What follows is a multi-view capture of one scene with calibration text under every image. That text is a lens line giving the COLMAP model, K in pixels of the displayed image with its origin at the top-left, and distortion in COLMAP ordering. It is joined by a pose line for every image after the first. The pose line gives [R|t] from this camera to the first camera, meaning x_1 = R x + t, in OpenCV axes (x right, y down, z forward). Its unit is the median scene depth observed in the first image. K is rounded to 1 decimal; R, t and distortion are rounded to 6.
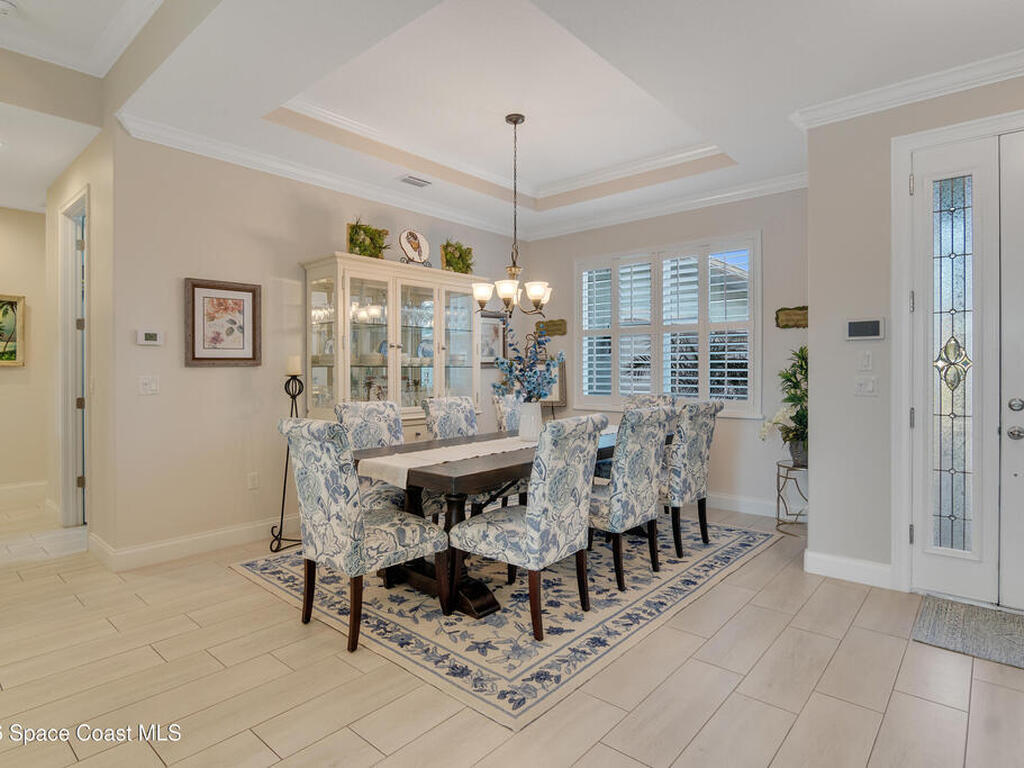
lens RADIAL K [[558.6, 0, 501.8], [0, 558.6, 369.8], [0, 0, 1]] dist [-0.013225, -0.001584]
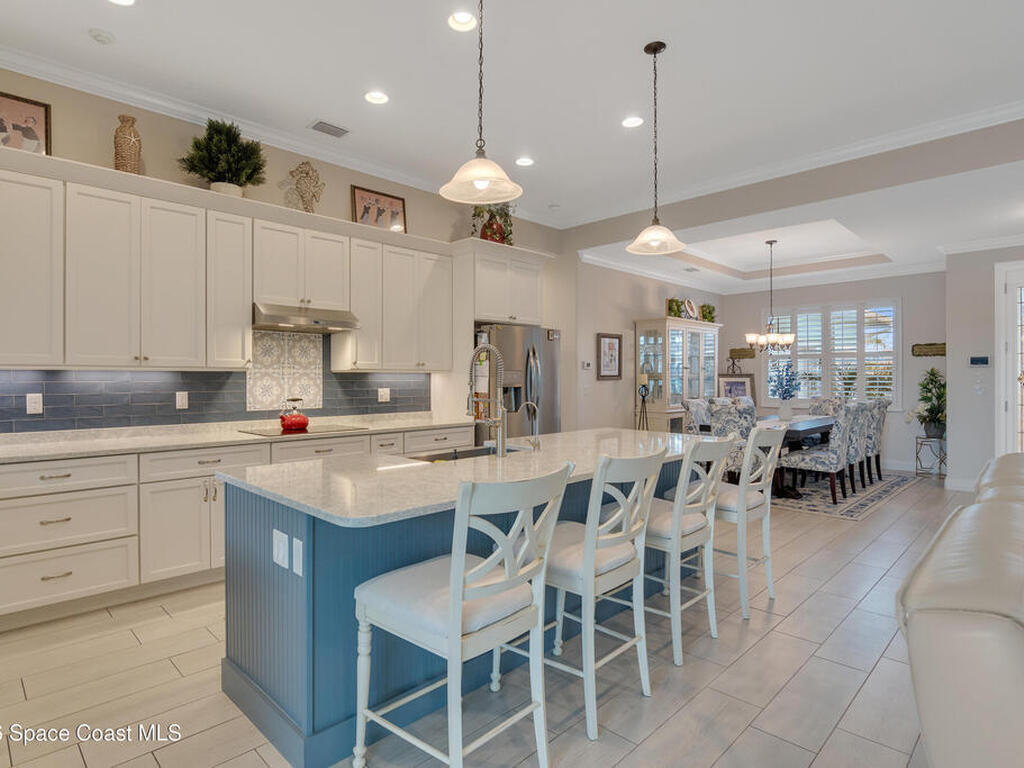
lens RADIAL K [[558.6, 0, 503.5], [0, 558.6, 377.9], [0, 0, 1]] dist [-0.013225, -0.001584]
pose [[0.998210, -0.001077, -0.059793, -0.710606], [0.000977, 0.999998, -0.001696, -0.010150], [0.059795, 0.001635, 0.998209, -0.817721]]
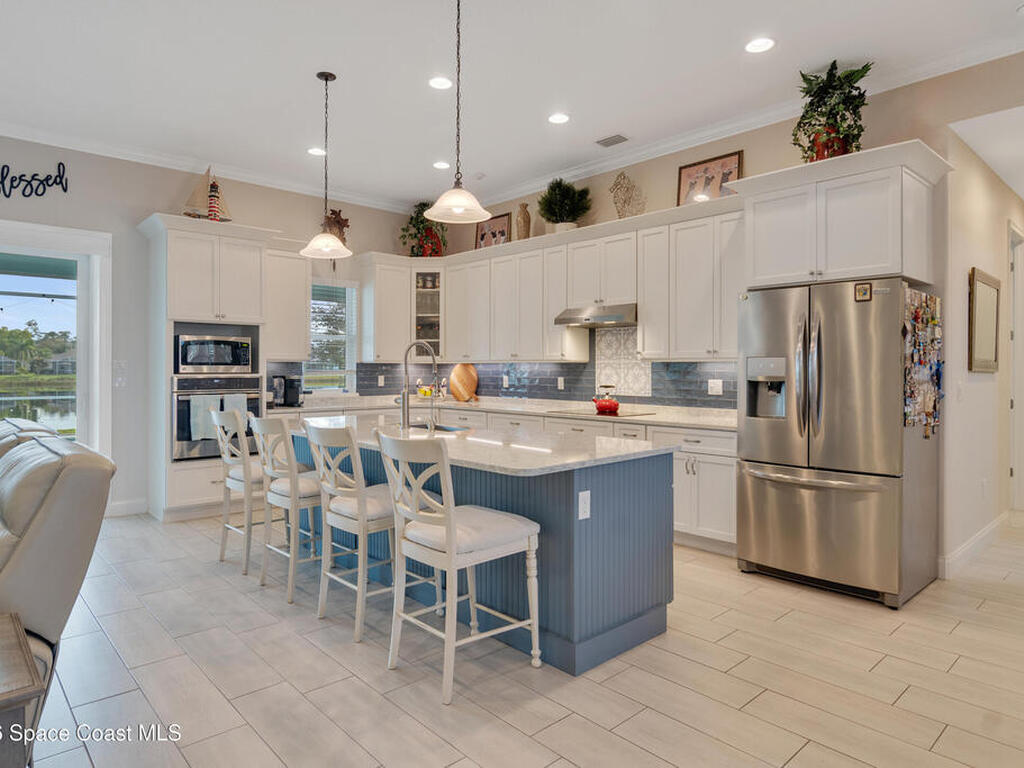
lens RADIAL K [[623.4, 0, 501.6], [0, 623.4, 369.0], [0, 0, 1]] dist [-0.006220, -0.000521]
pose [[-0.114435, 0.005597, -0.993415, 0.216851], [0.001935, 0.999983, 0.005411, -0.017345], [0.993429, -0.001303, -0.114443, 0.137855]]
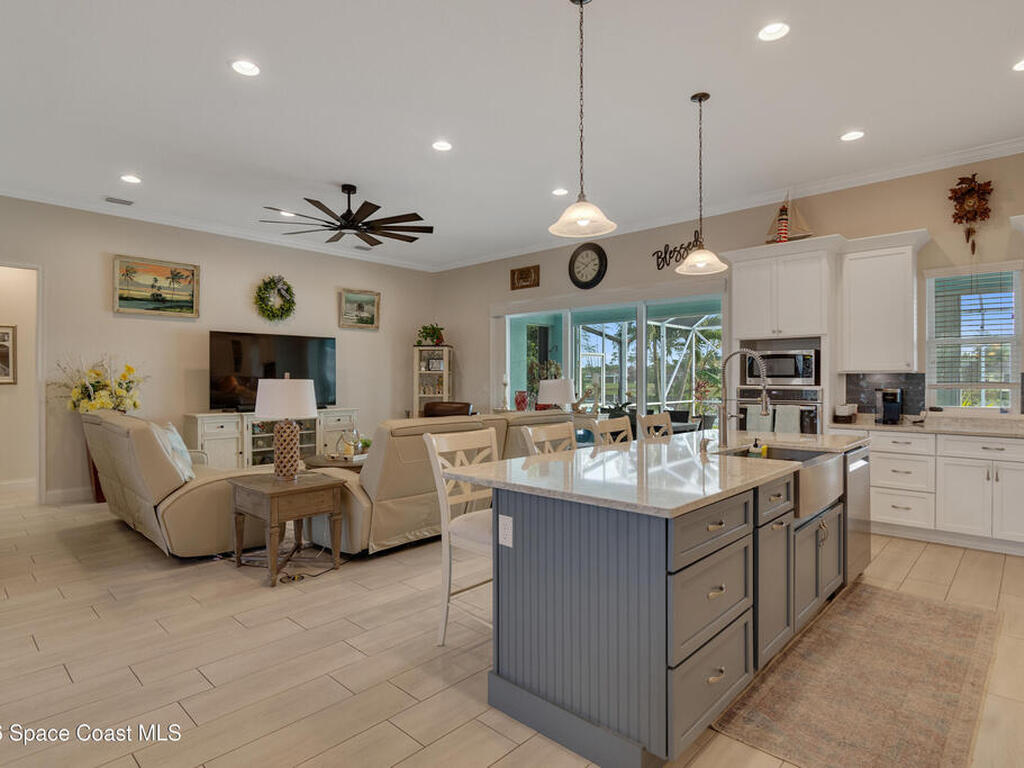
lens RADIAL K [[558.6, 0, 504.9], [0, 558.6, 384.0], [0, 0, 1]] dist [-0.013225, -0.001584]
pose [[-0.999238, 0.005227, 0.038667, -0.464565], [0.005402, 0.999976, 0.004405, -0.013403], [-0.038643, 0.004610, -0.999242, 0.682308]]
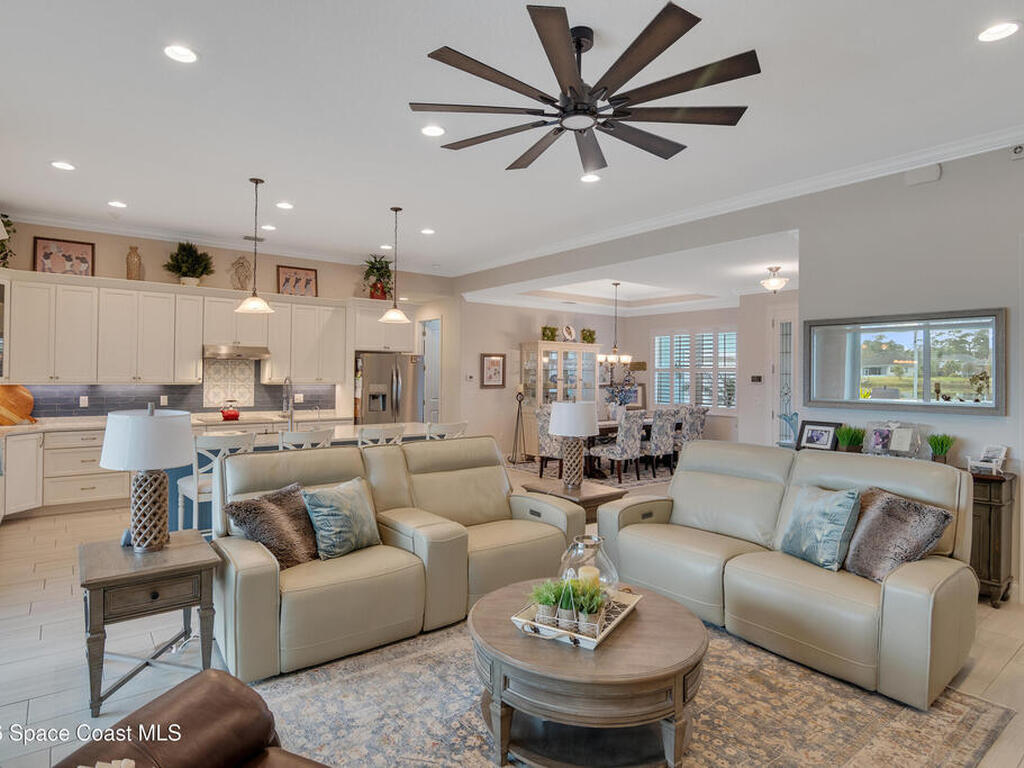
lens RADIAL K [[558.6, 0, 493.0], [0, 558.6, 371.3], [0, 0, 1]] dist [-0.013225, -0.001584]
pose [[0.977528, 0.008892, -0.210616, 0.014715], [-0.010616, 0.999919, -0.007058, -0.061578], [0.210536, 0.009135, 0.977543, -1.339011]]
